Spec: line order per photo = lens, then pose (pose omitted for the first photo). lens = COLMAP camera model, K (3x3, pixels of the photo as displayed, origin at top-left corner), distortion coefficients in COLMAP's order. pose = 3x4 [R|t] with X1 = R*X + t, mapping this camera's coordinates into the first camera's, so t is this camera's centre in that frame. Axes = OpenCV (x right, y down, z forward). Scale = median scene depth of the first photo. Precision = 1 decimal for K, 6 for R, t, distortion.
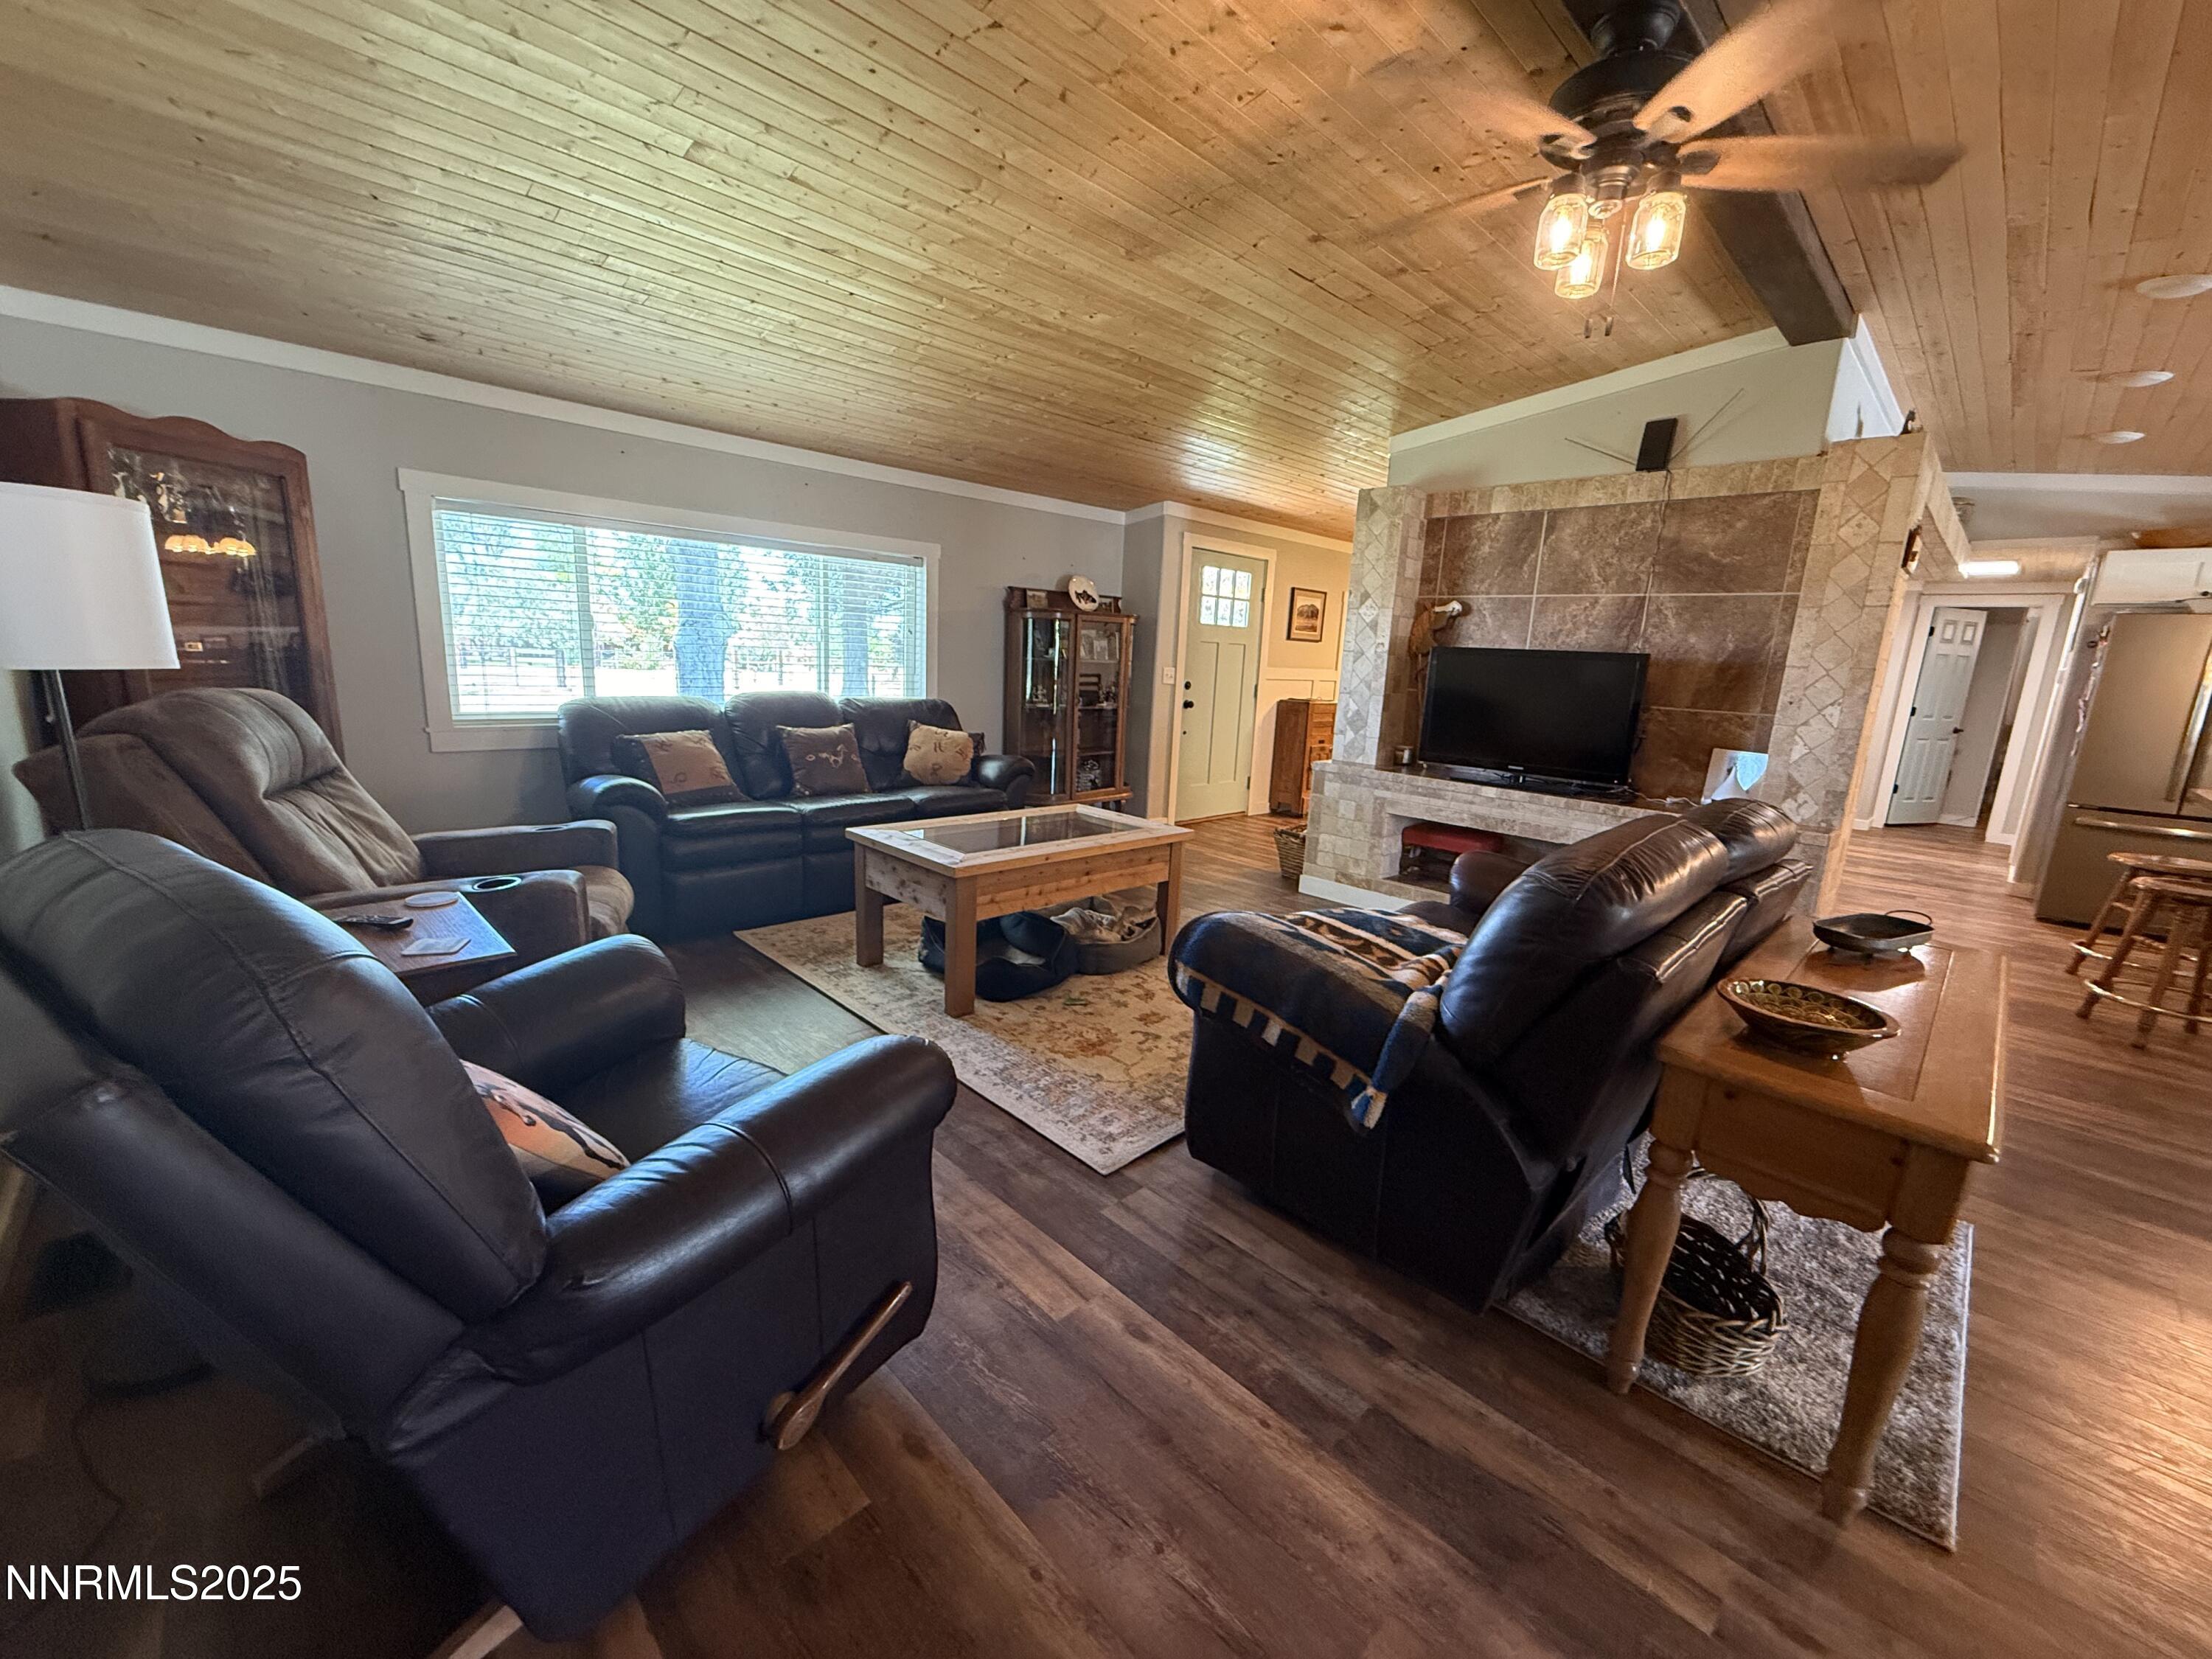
lens RADIAL K [[883.4, 0, 1103.8], [0, 883.4, 831.2], [0, 0, 1]] dist [0.001040, 0.000174]
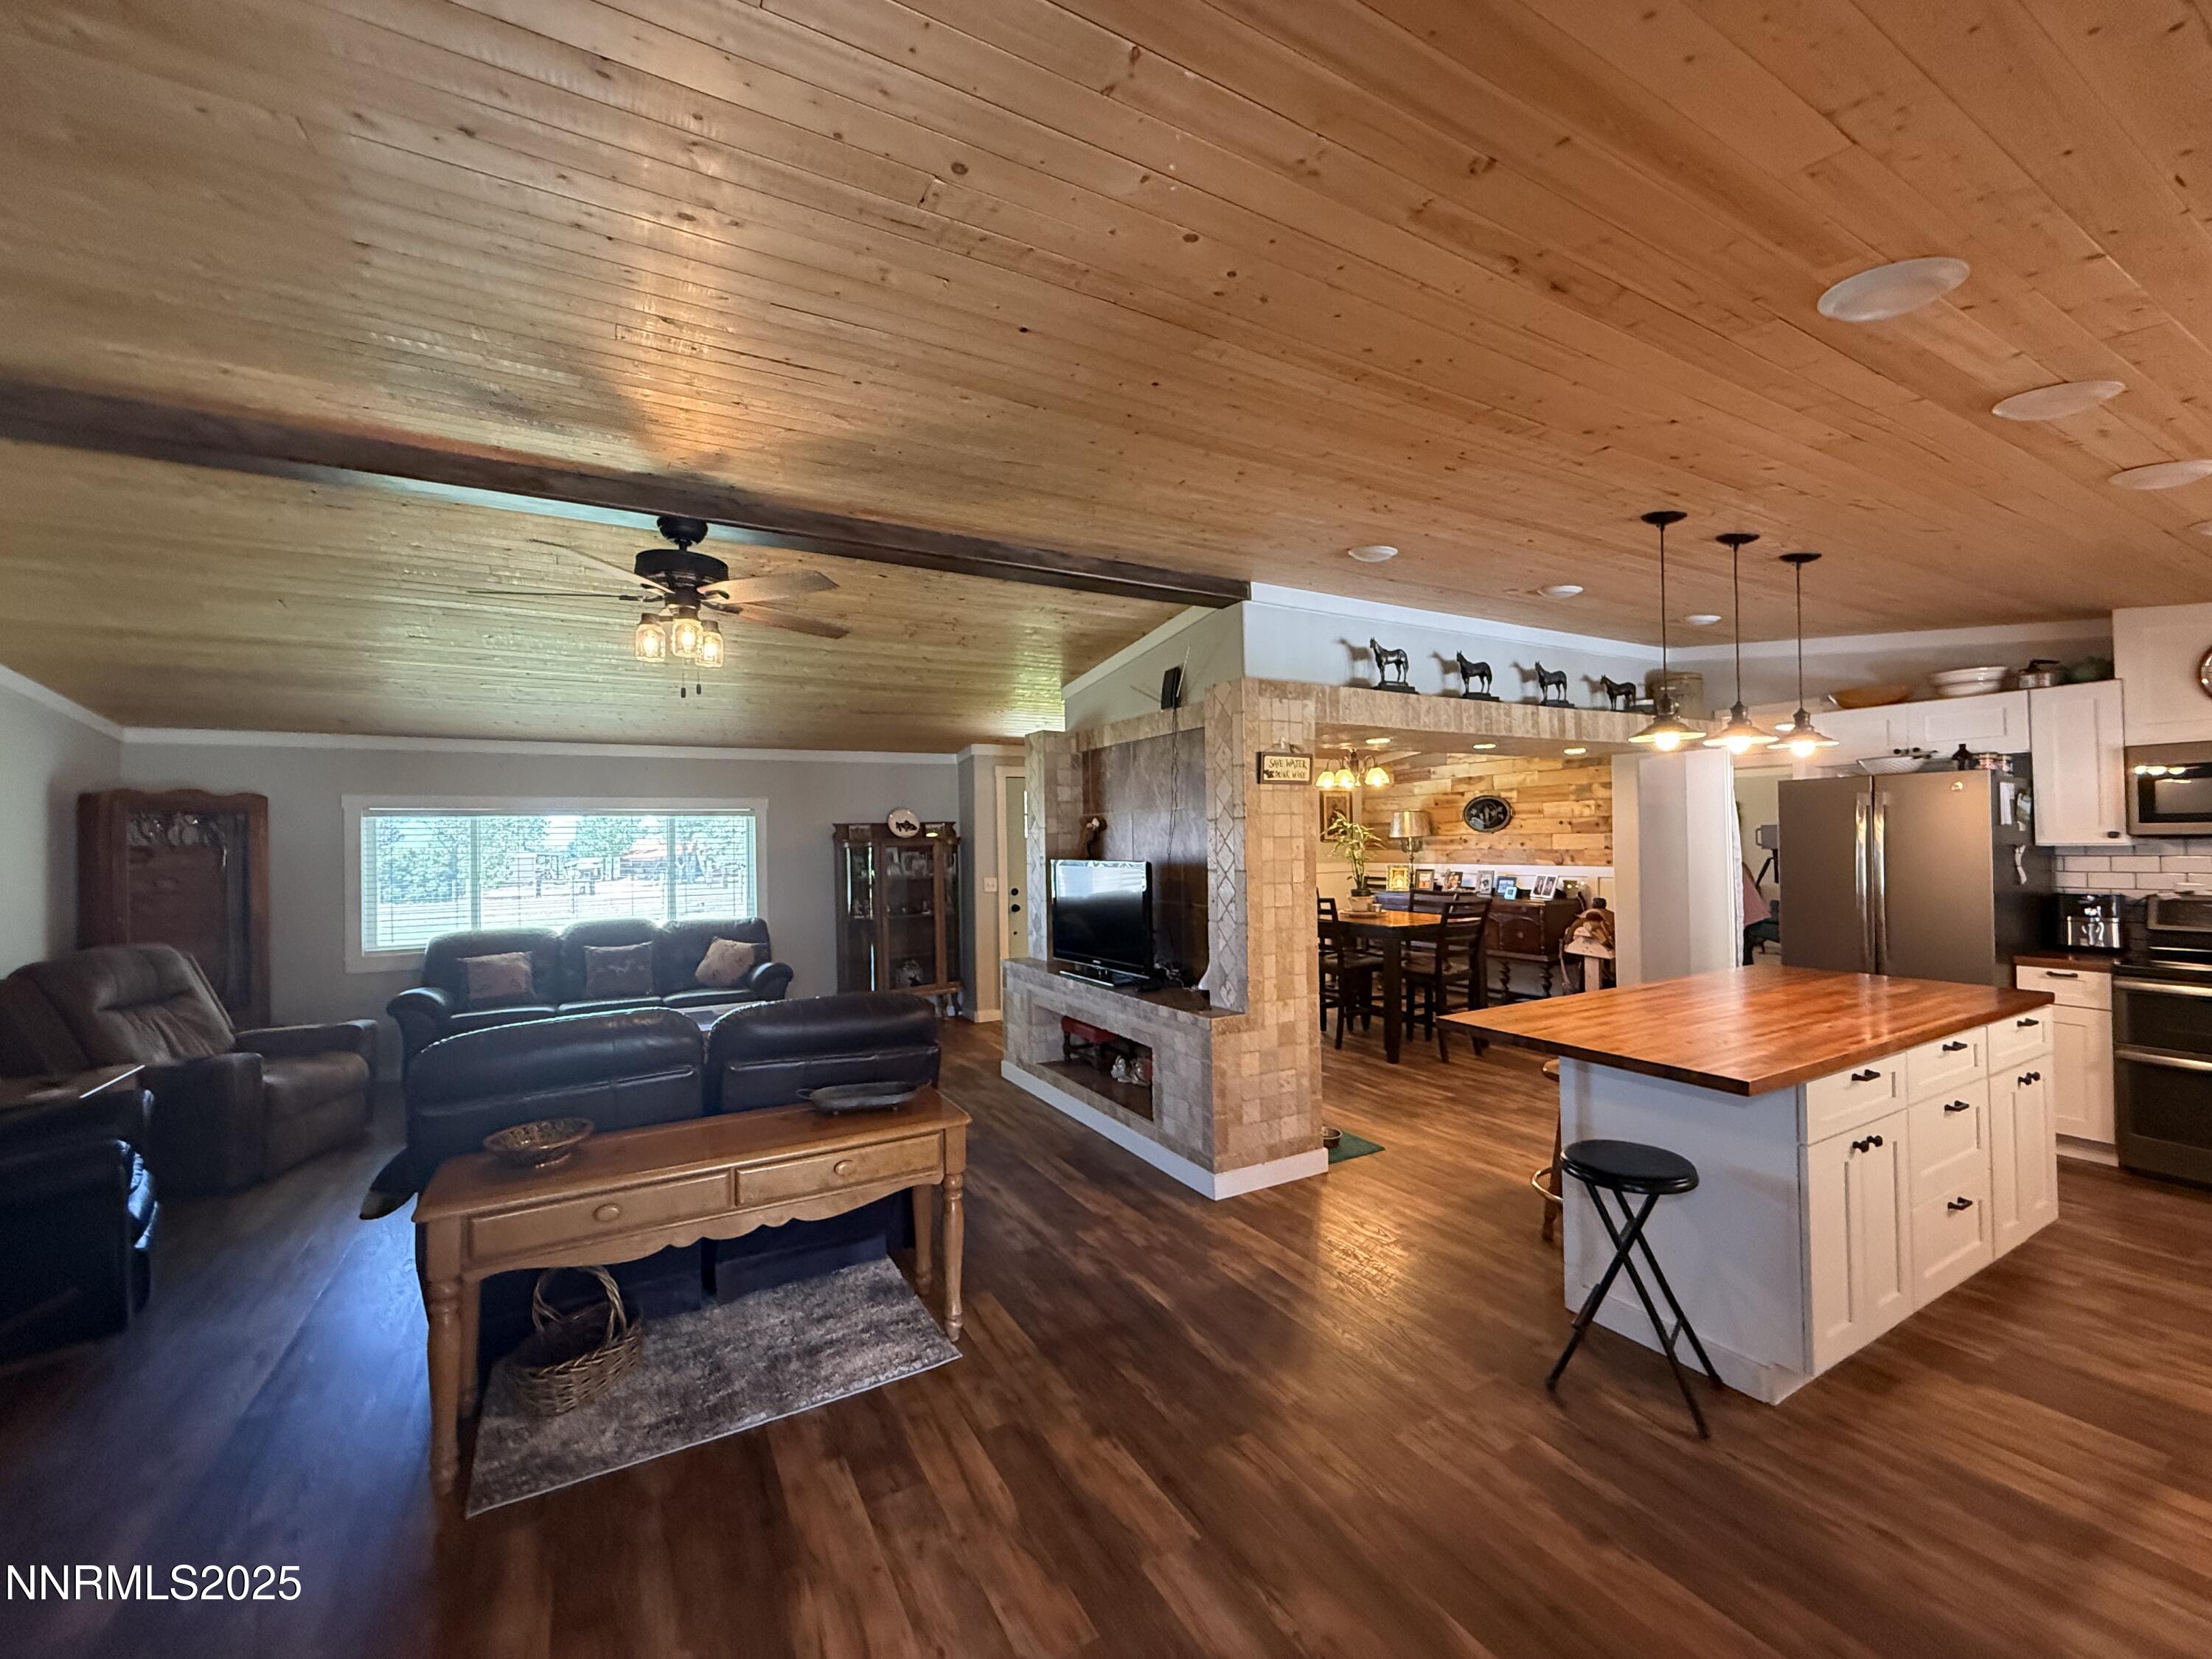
lens RADIAL K [[883.4, 0, 1107.3], [0, 883.4, 828.6], [0, 0, 1]] dist [0.001040, 0.000174]
pose [[0.964650, -0.067571, -0.254723, 0.630151], [0.011591, 0.976513, -0.215146, 0.004576], [0.263278, 0.204588, 0.942777, -0.085463]]
